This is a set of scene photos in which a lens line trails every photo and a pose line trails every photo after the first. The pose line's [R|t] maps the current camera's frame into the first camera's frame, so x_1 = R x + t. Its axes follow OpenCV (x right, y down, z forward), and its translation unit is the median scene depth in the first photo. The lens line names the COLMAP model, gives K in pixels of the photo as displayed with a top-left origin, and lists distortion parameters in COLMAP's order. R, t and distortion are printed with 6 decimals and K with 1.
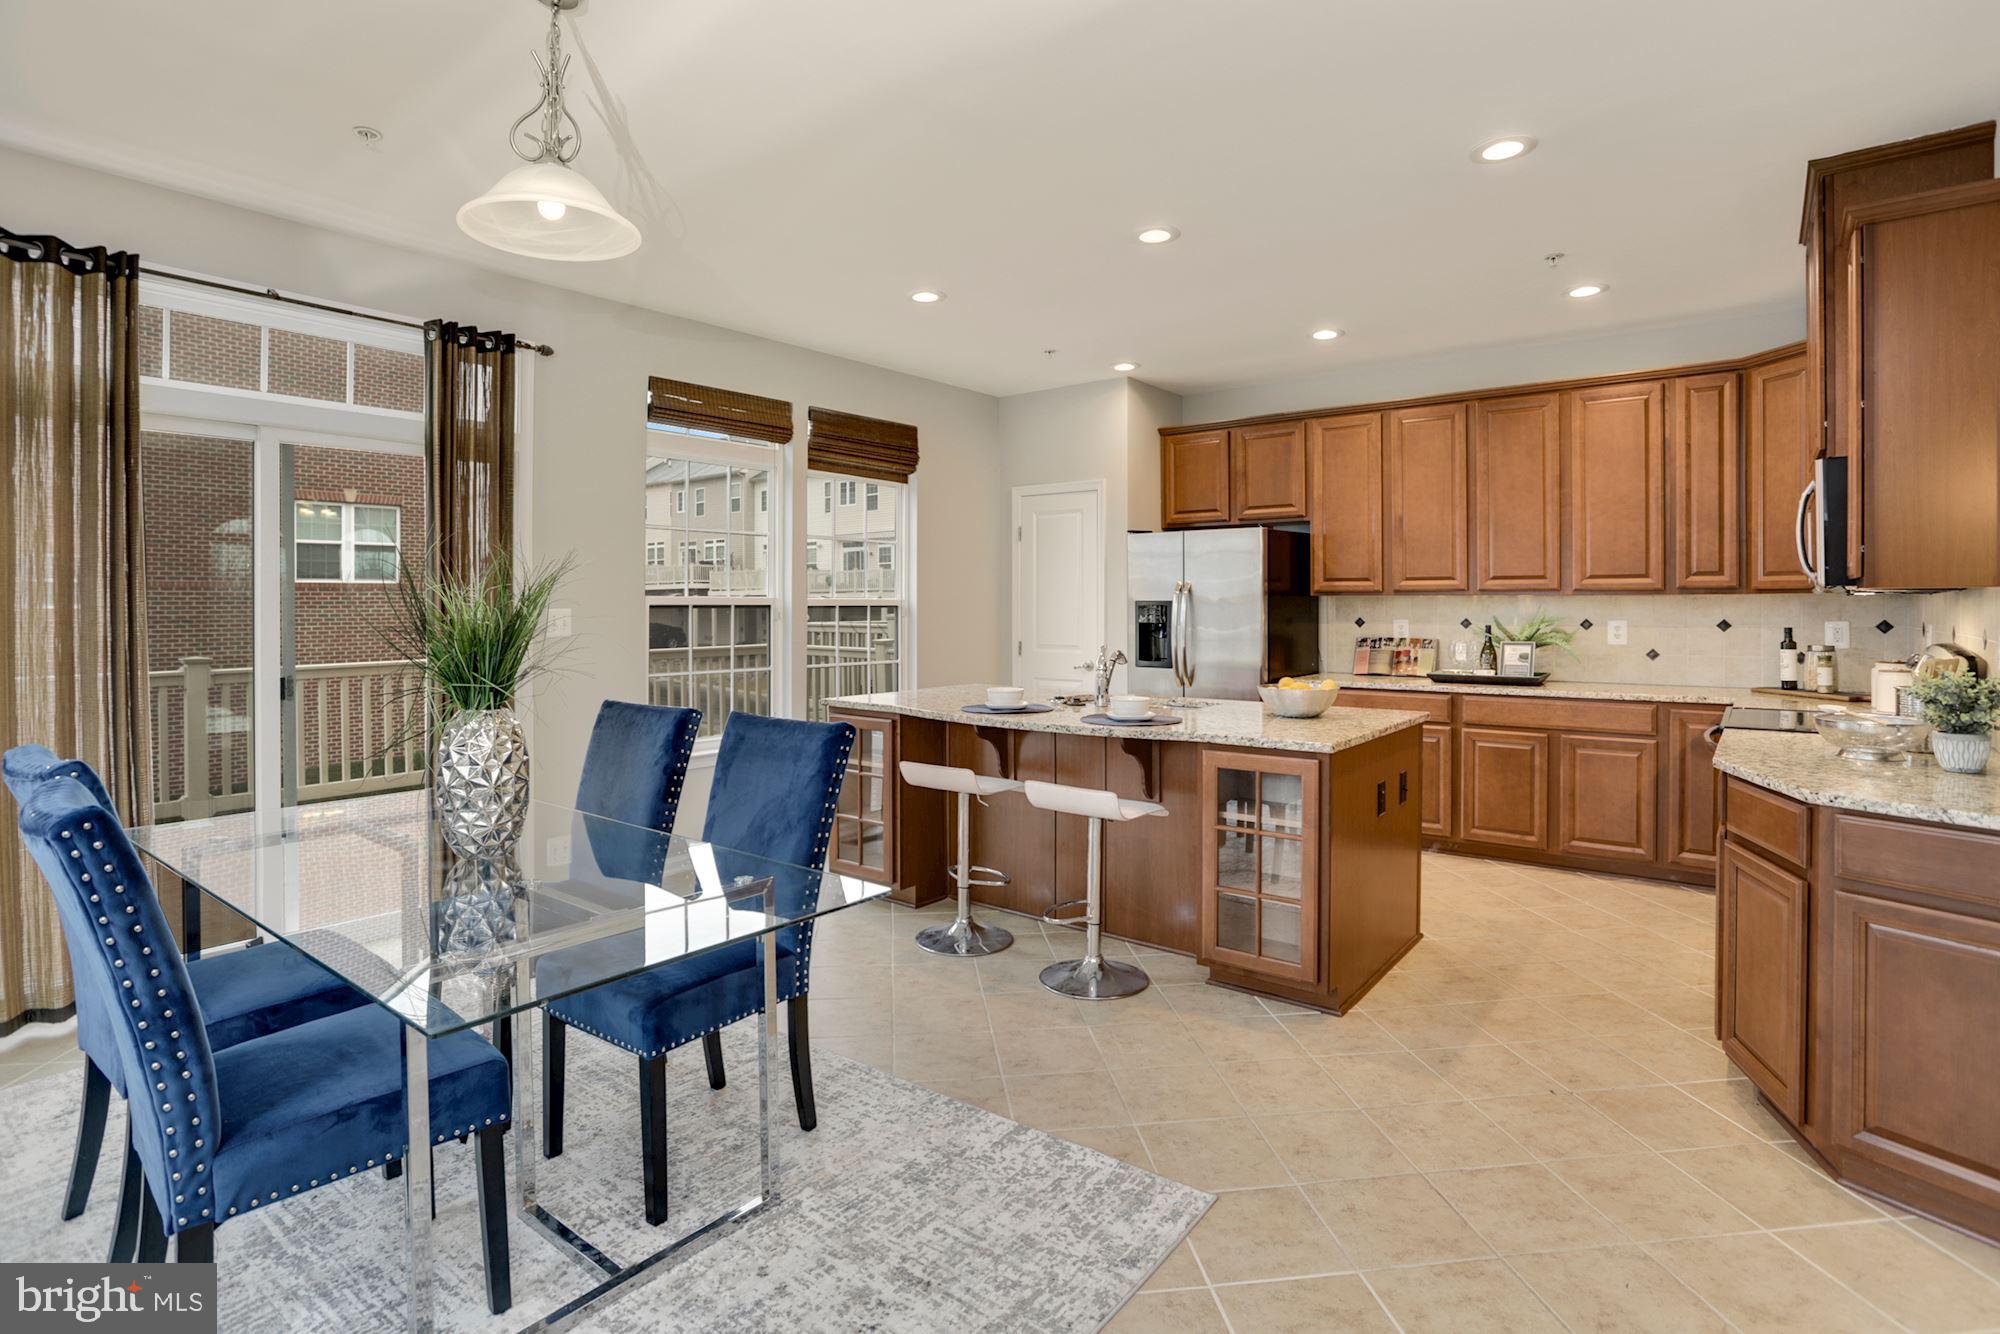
lens RADIAL K [[994.0, 0, 995.5], [0, 994.0, 615.8], [0, 0, 1]] dist [-0.073415, 0.033543]
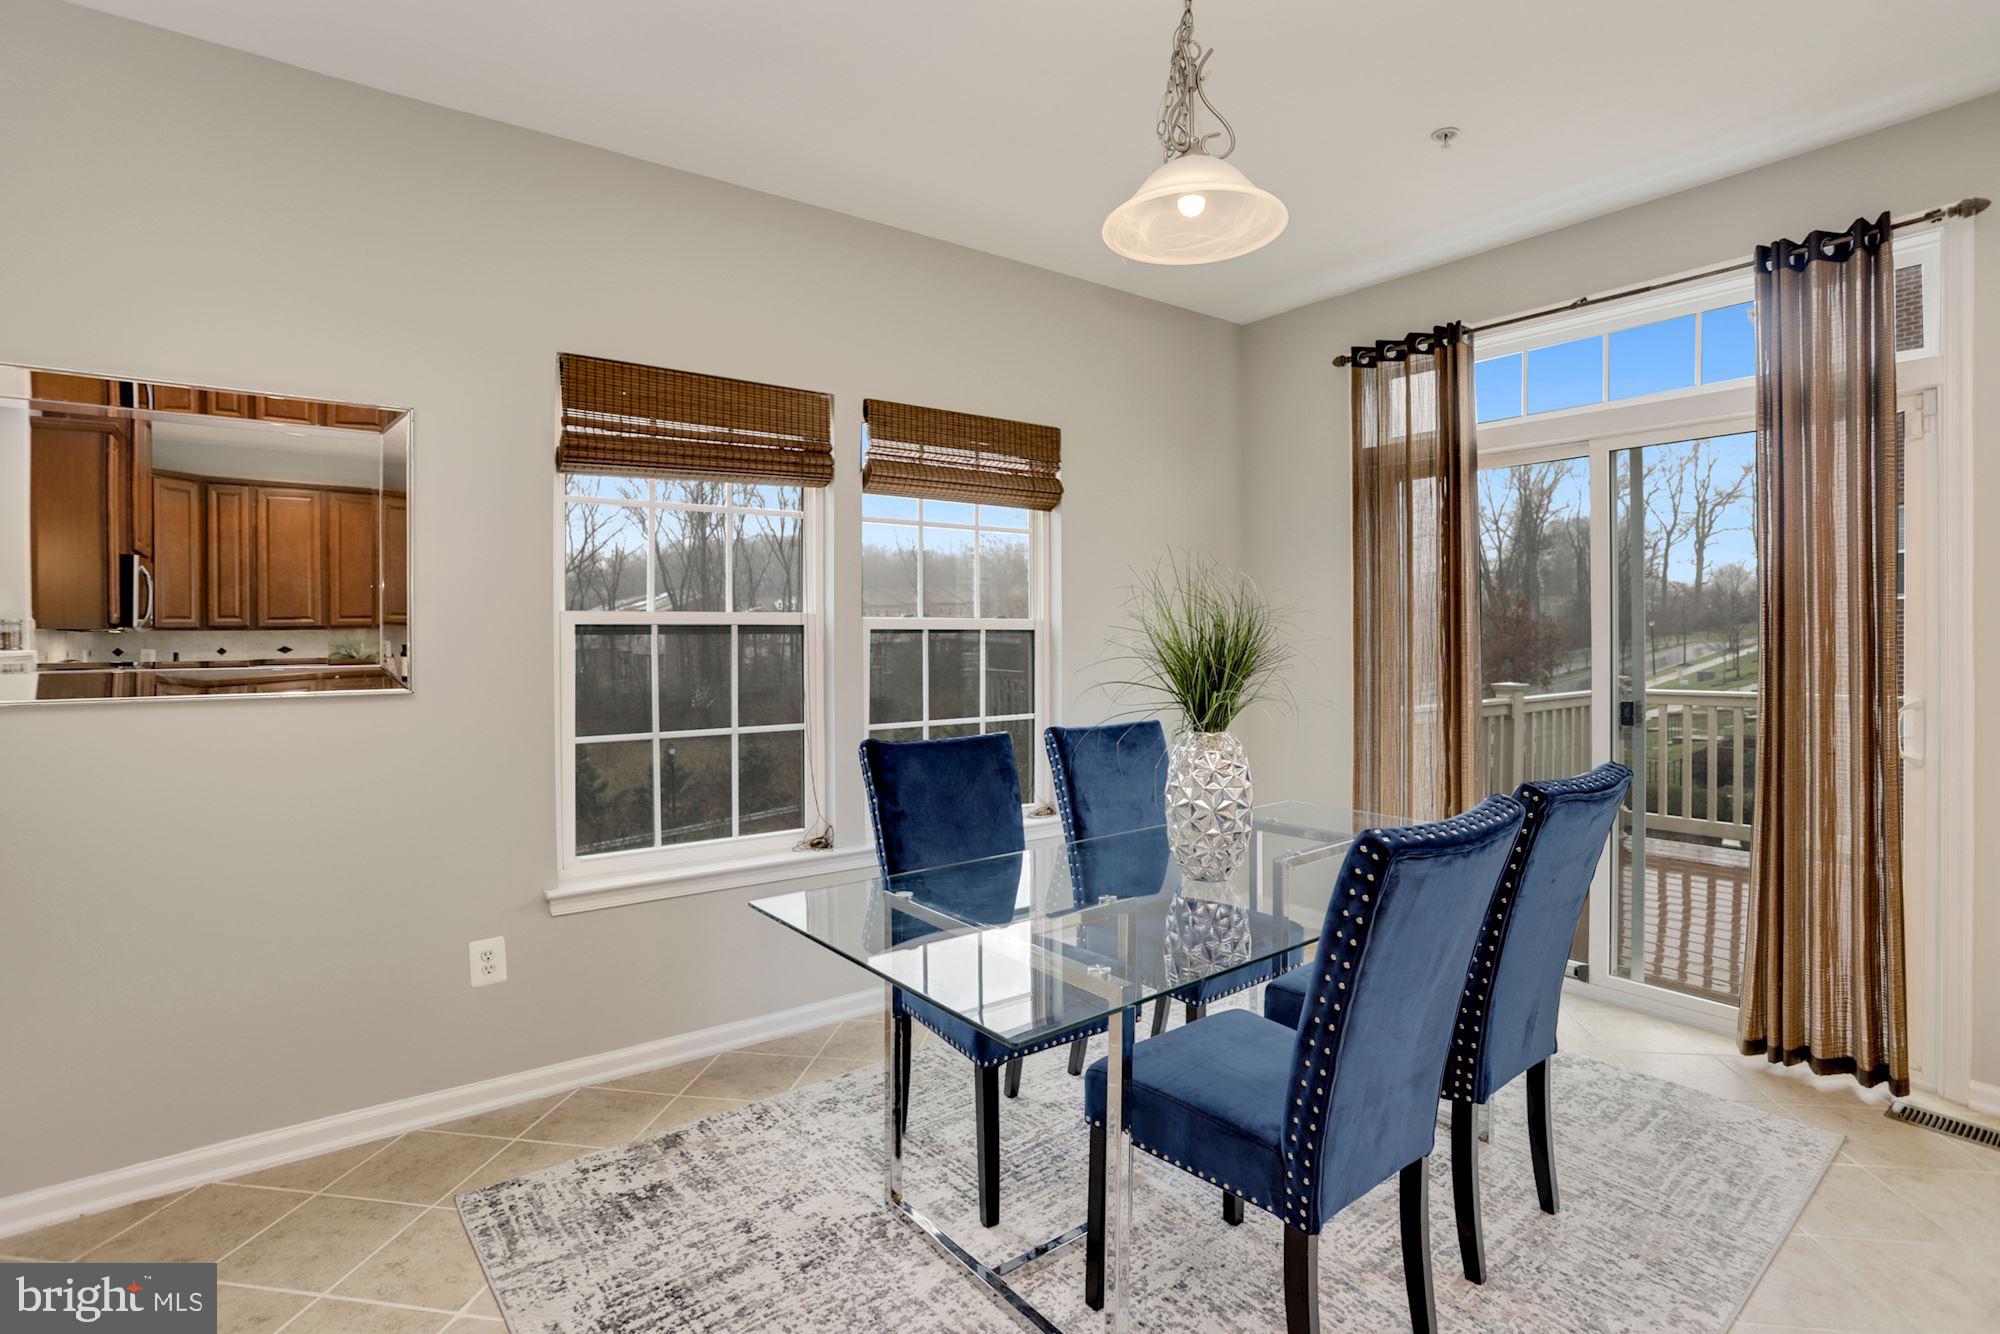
lens RADIAL K [[974.5, 0, 1004.7], [0, 974.5, 647.2], [0, 0, 1]] dist [-0.072739, 0.031040]
pose [[-0.250285, 0.016194, -0.968037, 0.202061], [-0.004840, 0.999827, 0.017978, -0.002587], [0.968160, 0.009185, -0.250163, 0.436593]]
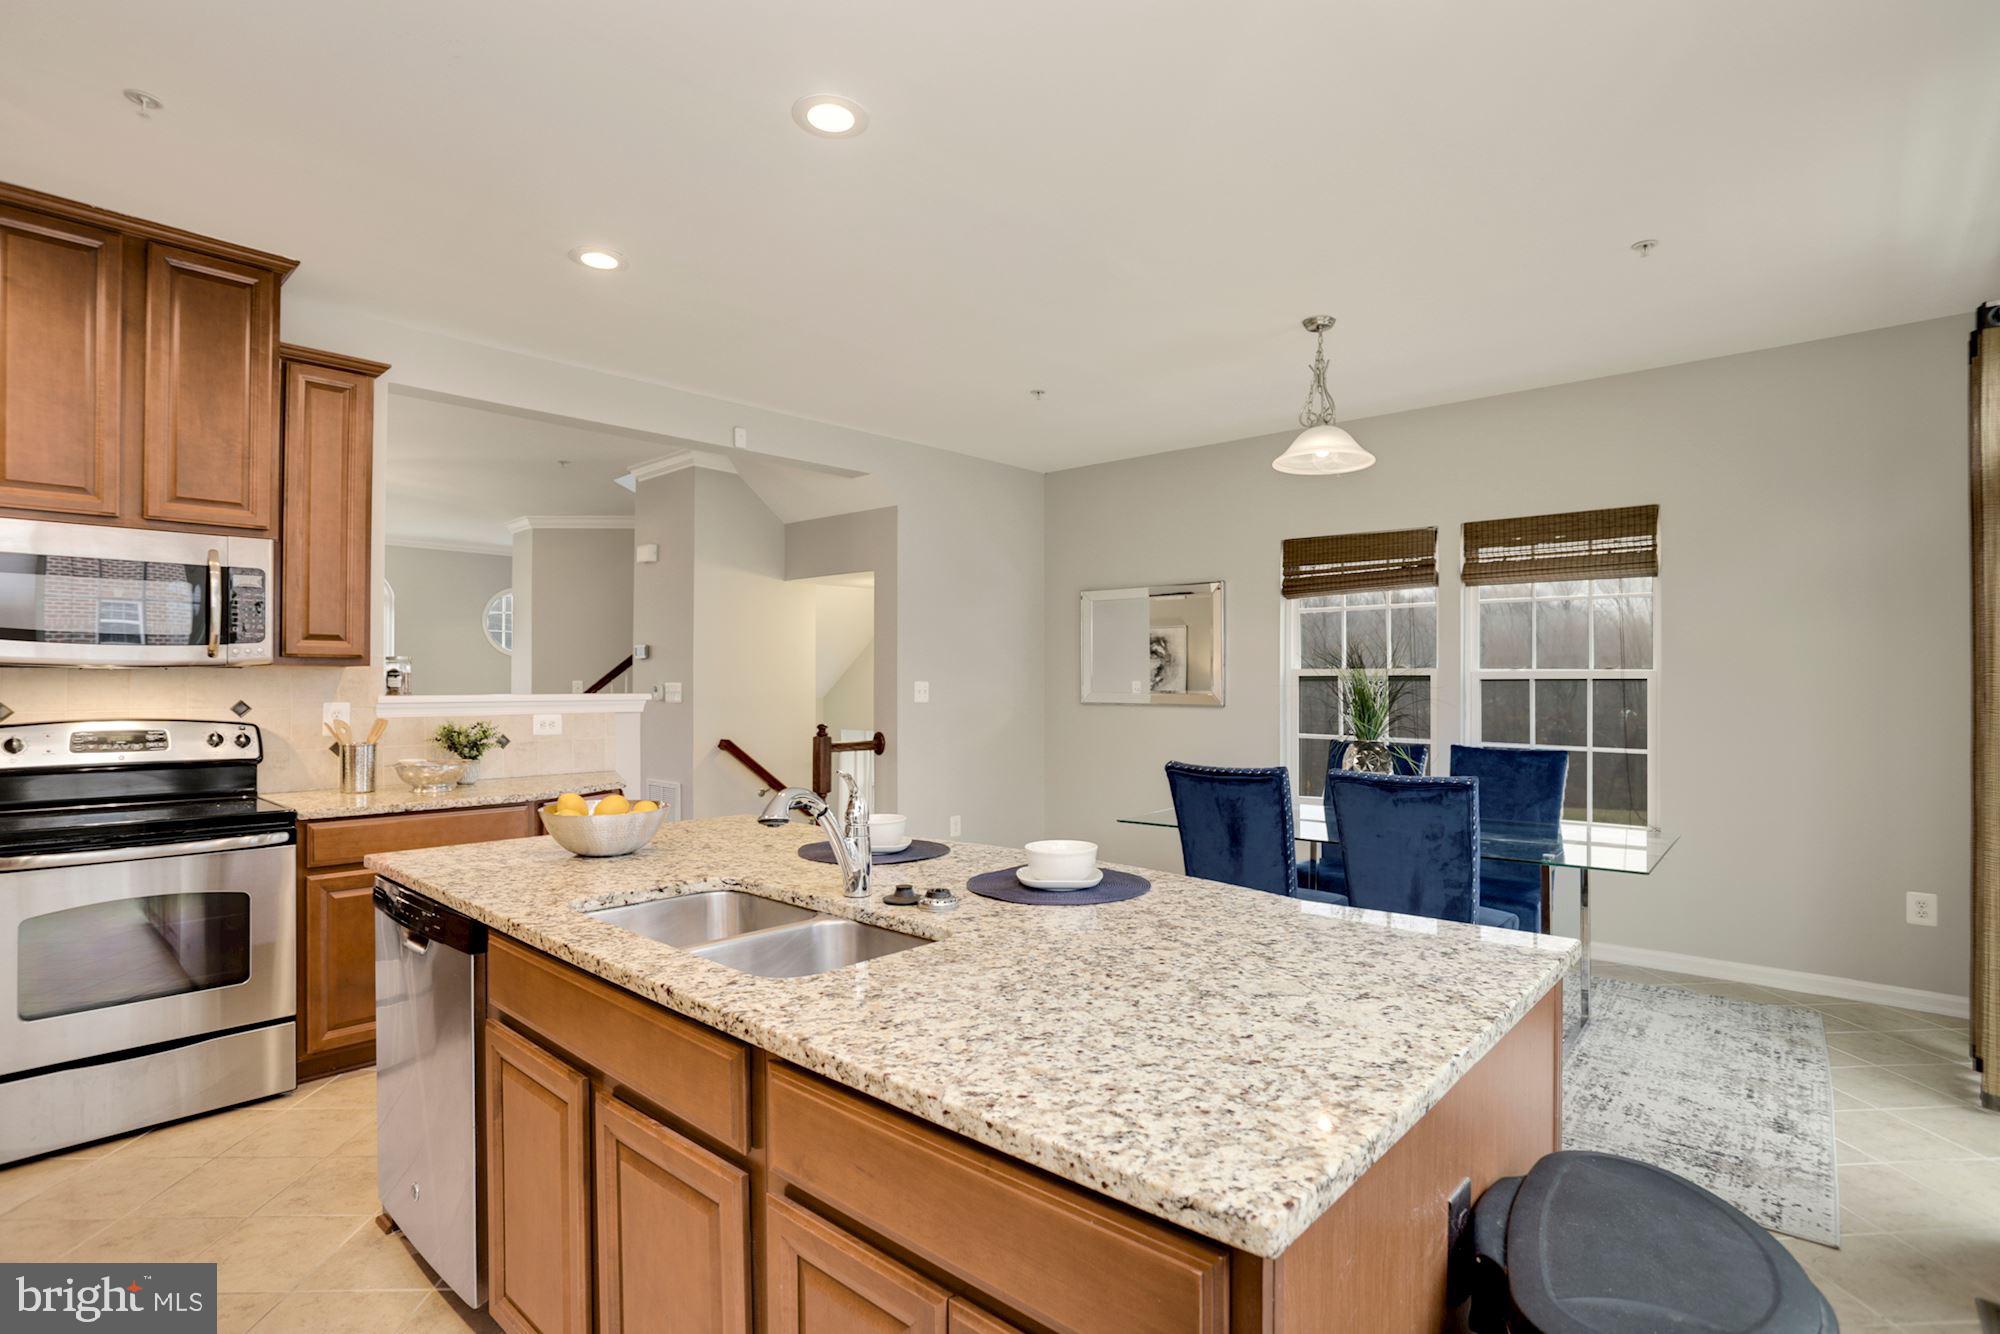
lens RADIAL K [[964.6, 0, 1000.6], [0, 964.6, 679.6], [0, 0, 1]] dist [-0.066910, 0.028367]
pose [[-0.998361, -0.002657, 0.057176, 0.010969], [-0.002228, 0.999969, 0.007563, -0.007036], [-0.057194, 0.007424, -0.998335, 1.122877]]
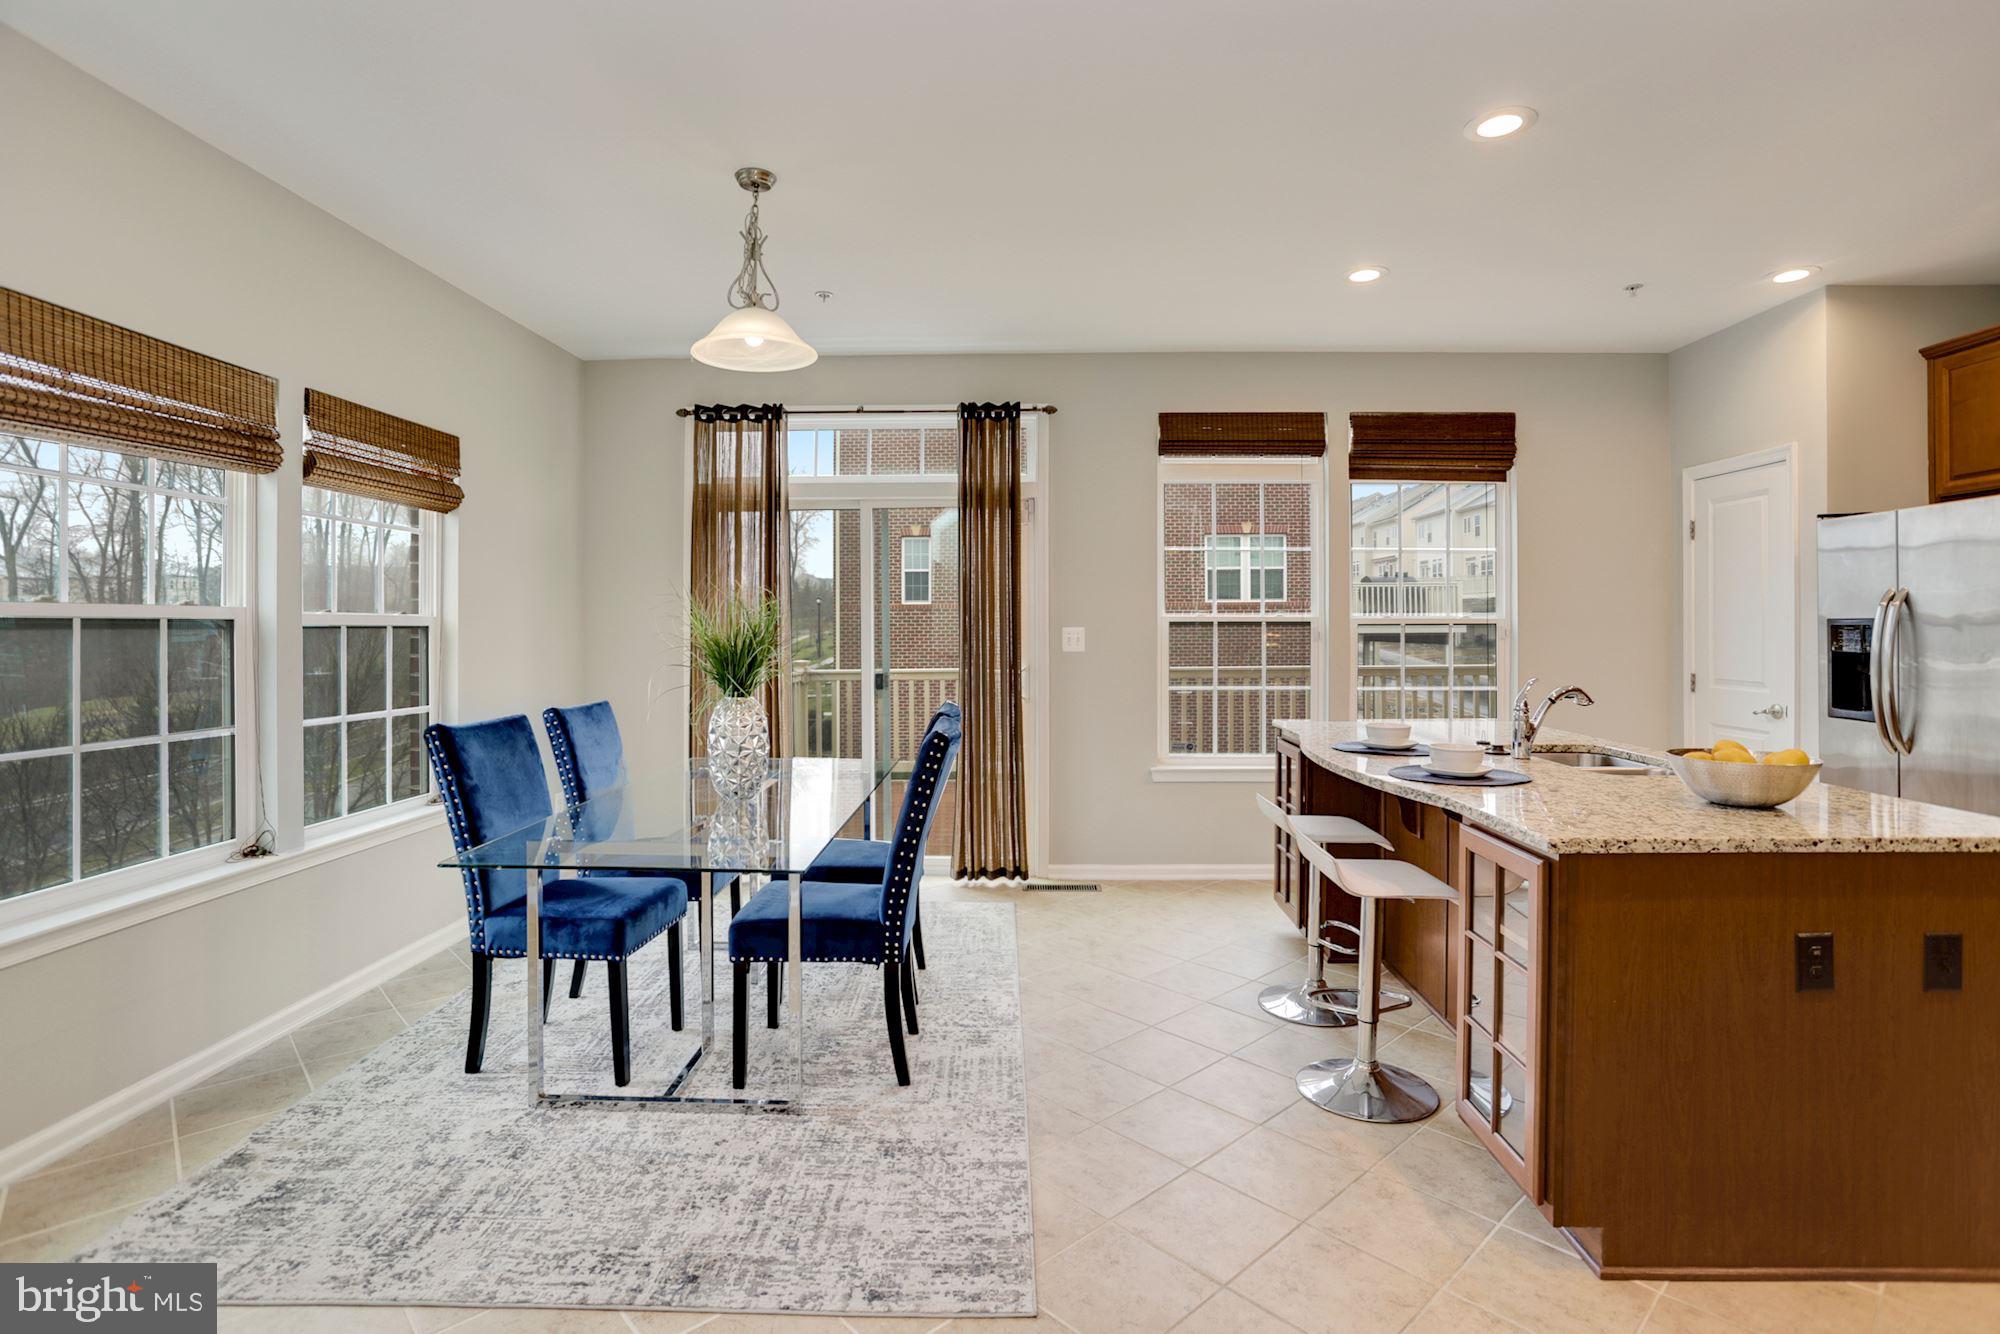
lens RADIAL K [[974.5, 0, 1004.7], [0, 974.5, 647.2], [0, 0, 1]] dist [-0.072739, 0.031040]
pose [[0.597433, 0.017167, -0.801735, 0.353138], [-0.008589, 0.999850, 0.015009, -0.000770], [0.801873, -0.002081, 0.597491, 0.194653]]
